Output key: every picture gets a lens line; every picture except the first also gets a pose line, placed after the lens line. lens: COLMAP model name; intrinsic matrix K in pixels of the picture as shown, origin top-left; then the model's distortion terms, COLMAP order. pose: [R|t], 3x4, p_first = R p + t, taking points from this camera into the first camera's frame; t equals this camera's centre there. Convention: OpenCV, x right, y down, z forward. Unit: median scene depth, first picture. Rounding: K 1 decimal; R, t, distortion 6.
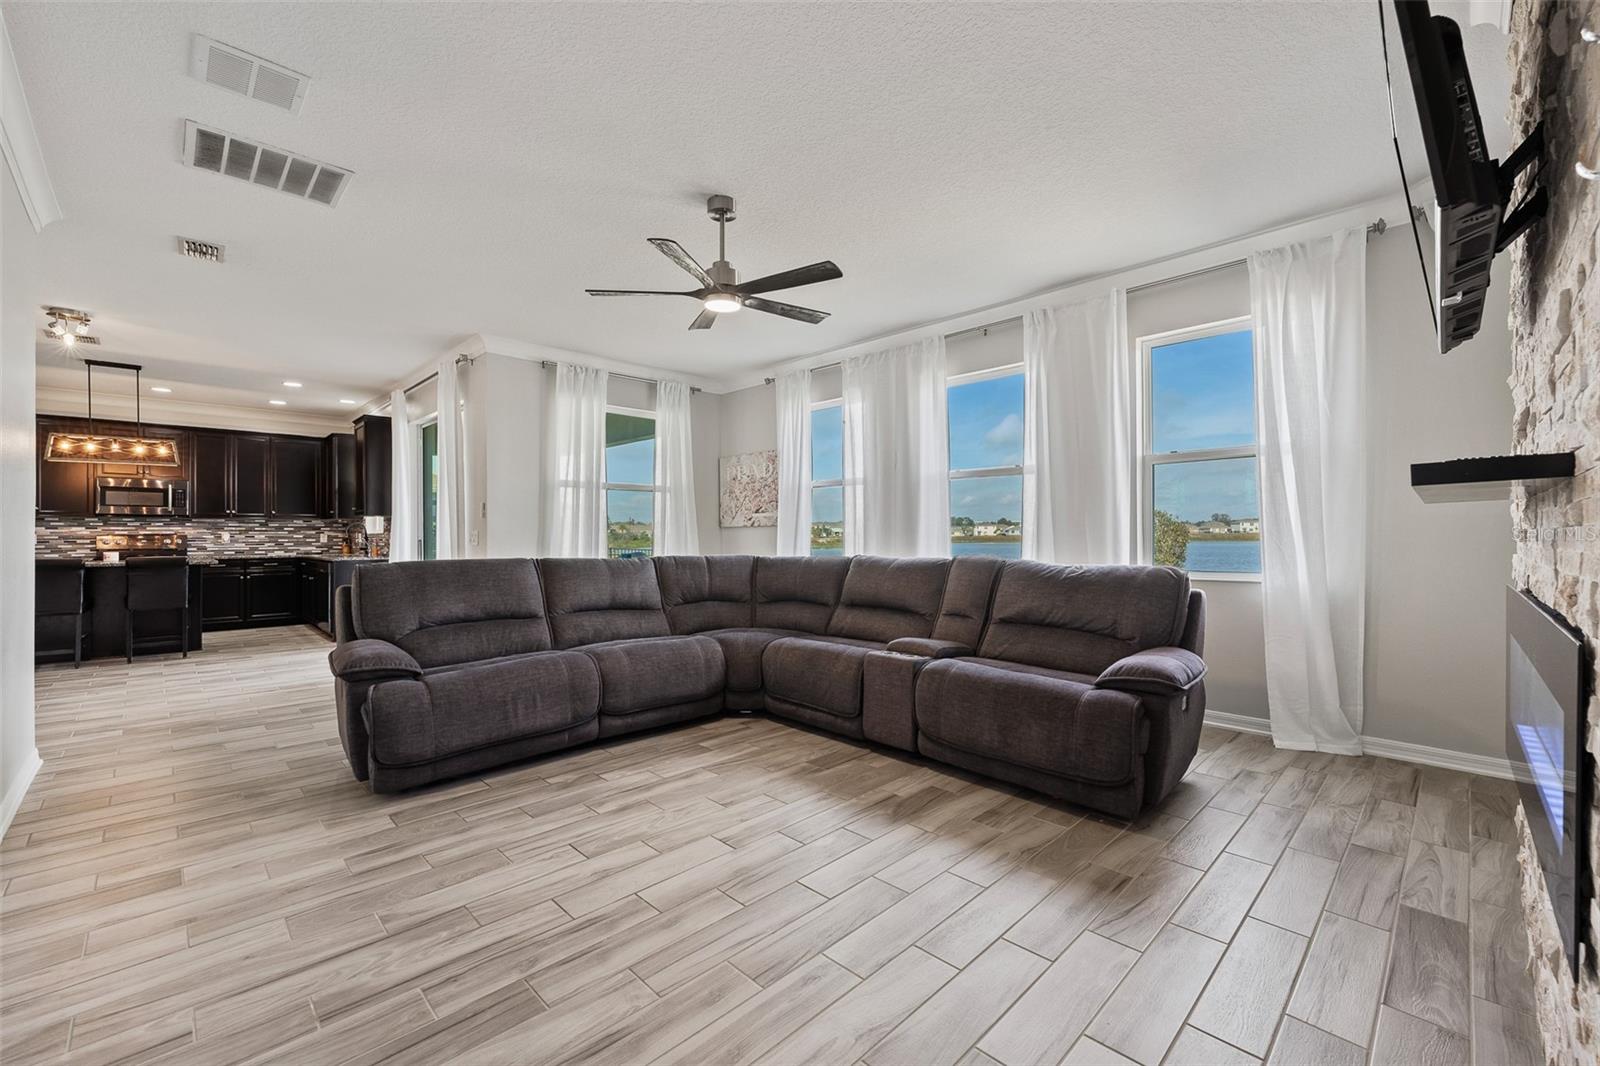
lens RADIAL K [[643.0, 0, 803.7], [0, 643.0, 529.5], [0, 0, 1]] dist [-0.001690, -0.000064]
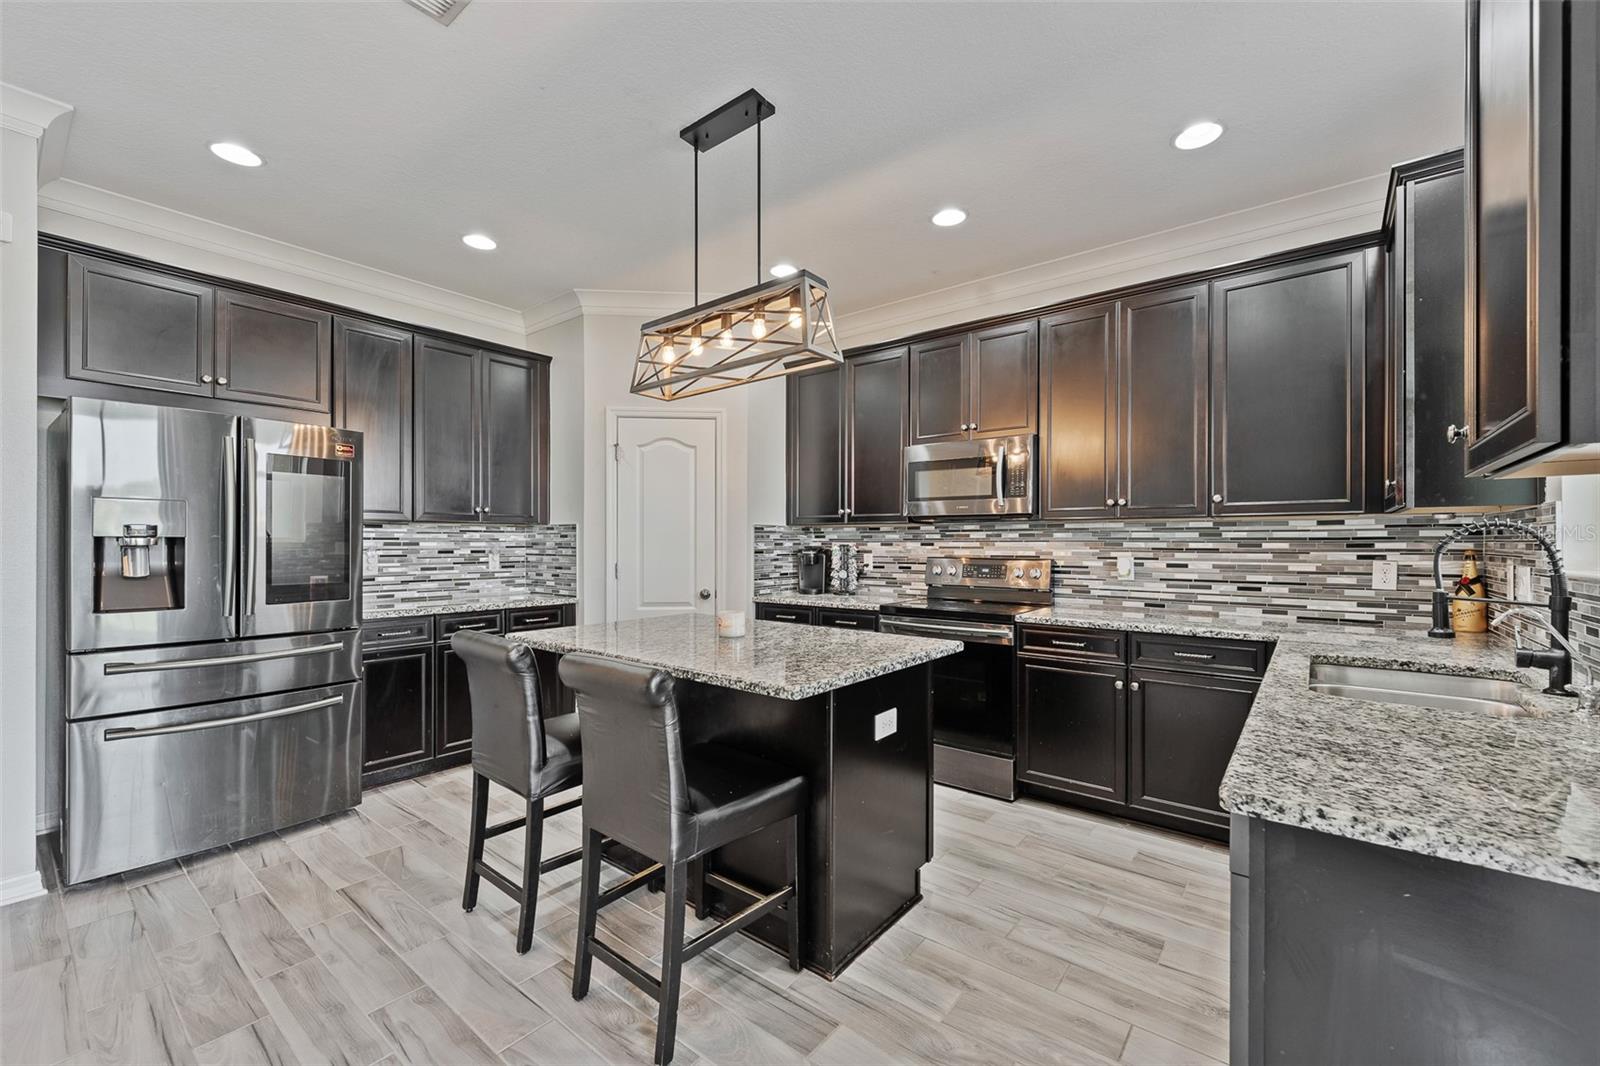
lens RADIAL K [[654.4, 0, 798.4], [0, 654.4, 546.2], [0, 0, 1]] dist [0.000028, -0.000235]
pose [[0.126319, 0.004544, -0.991979, -0.519524], [0.002415, 0.999985, 0.004888, -0.002998], [0.991987, -0.003013, 0.126306, 0.750488]]
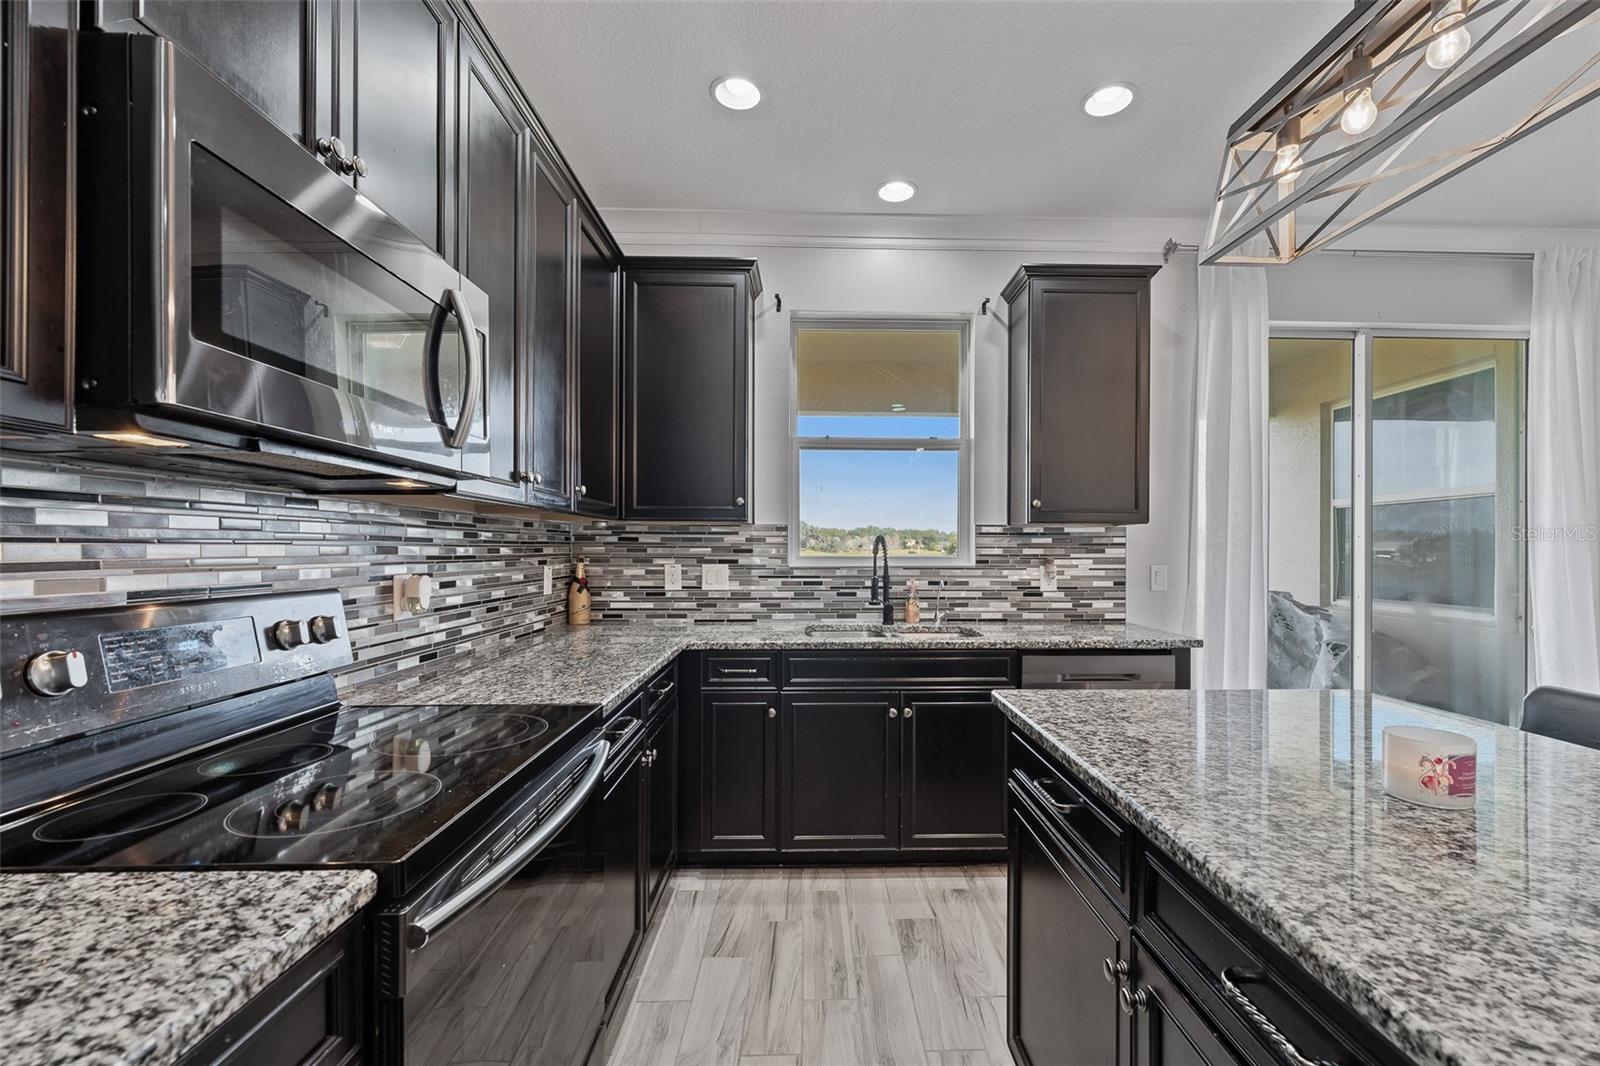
lens RADIAL K [[671.3, 0, 806.2], [0, 671.3, 547.2], [0, 0, 1]] dist [0.000013, -0.000359]
pose [[0.691365, 0.003174, 0.722499, -0.982600], [-0.005460, 0.999985, 0.000832, -0.003512], [-0.722485, -0.004520, 0.691371, 0.761640]]
